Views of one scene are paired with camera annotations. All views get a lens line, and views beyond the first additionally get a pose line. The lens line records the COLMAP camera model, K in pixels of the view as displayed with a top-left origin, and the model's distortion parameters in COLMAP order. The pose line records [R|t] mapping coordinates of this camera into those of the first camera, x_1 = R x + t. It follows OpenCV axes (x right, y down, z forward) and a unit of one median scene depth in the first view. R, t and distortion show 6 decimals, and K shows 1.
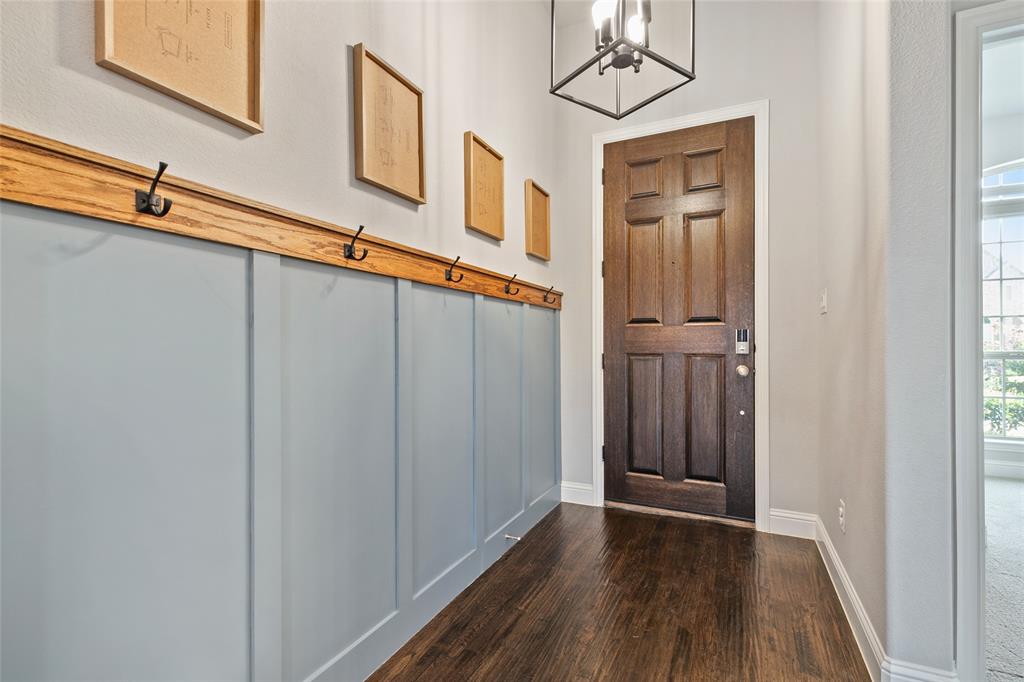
lens RADIAL K [[464.2, 0, 513.5], [0, 464.2, 342.7], [0, 0, 1]] dist [0.009665, -0.002540]
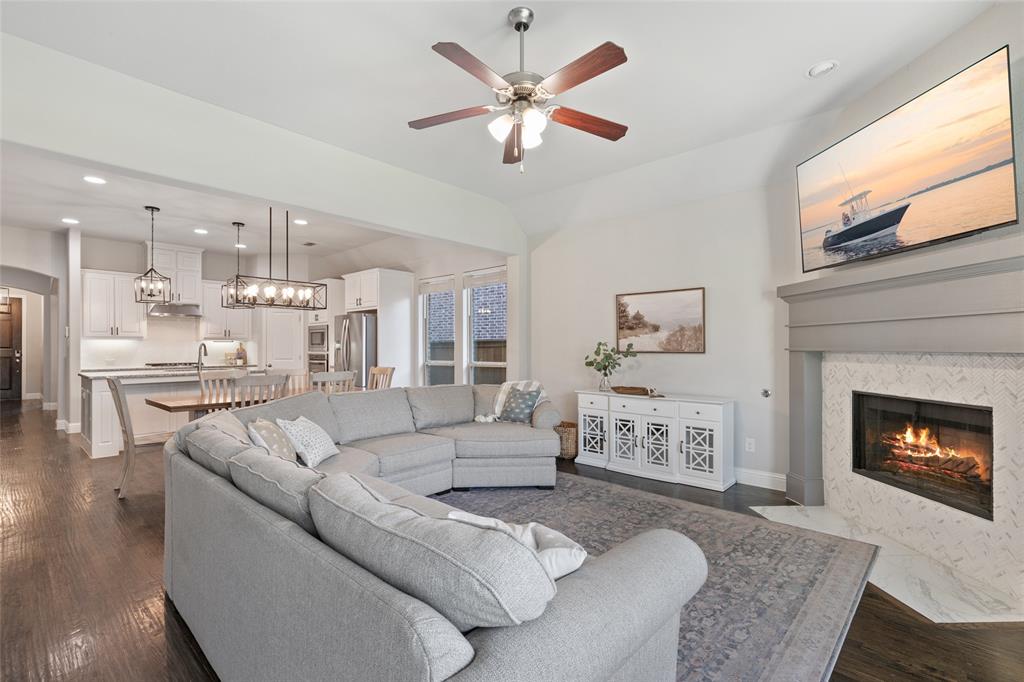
lens RADIAL K [[464.2, 0, 515.2], [0, 464.2, 343.9], [0, 0, 1]] dist [0.009665, -0.002540]
pose [[0.268880, 0.007498, 0.963144, -2.159849], [0.001709, 0.999964, -0.008262, -0.042563], [-0.963172, 0.003867, 0.268858, -4.061967]]
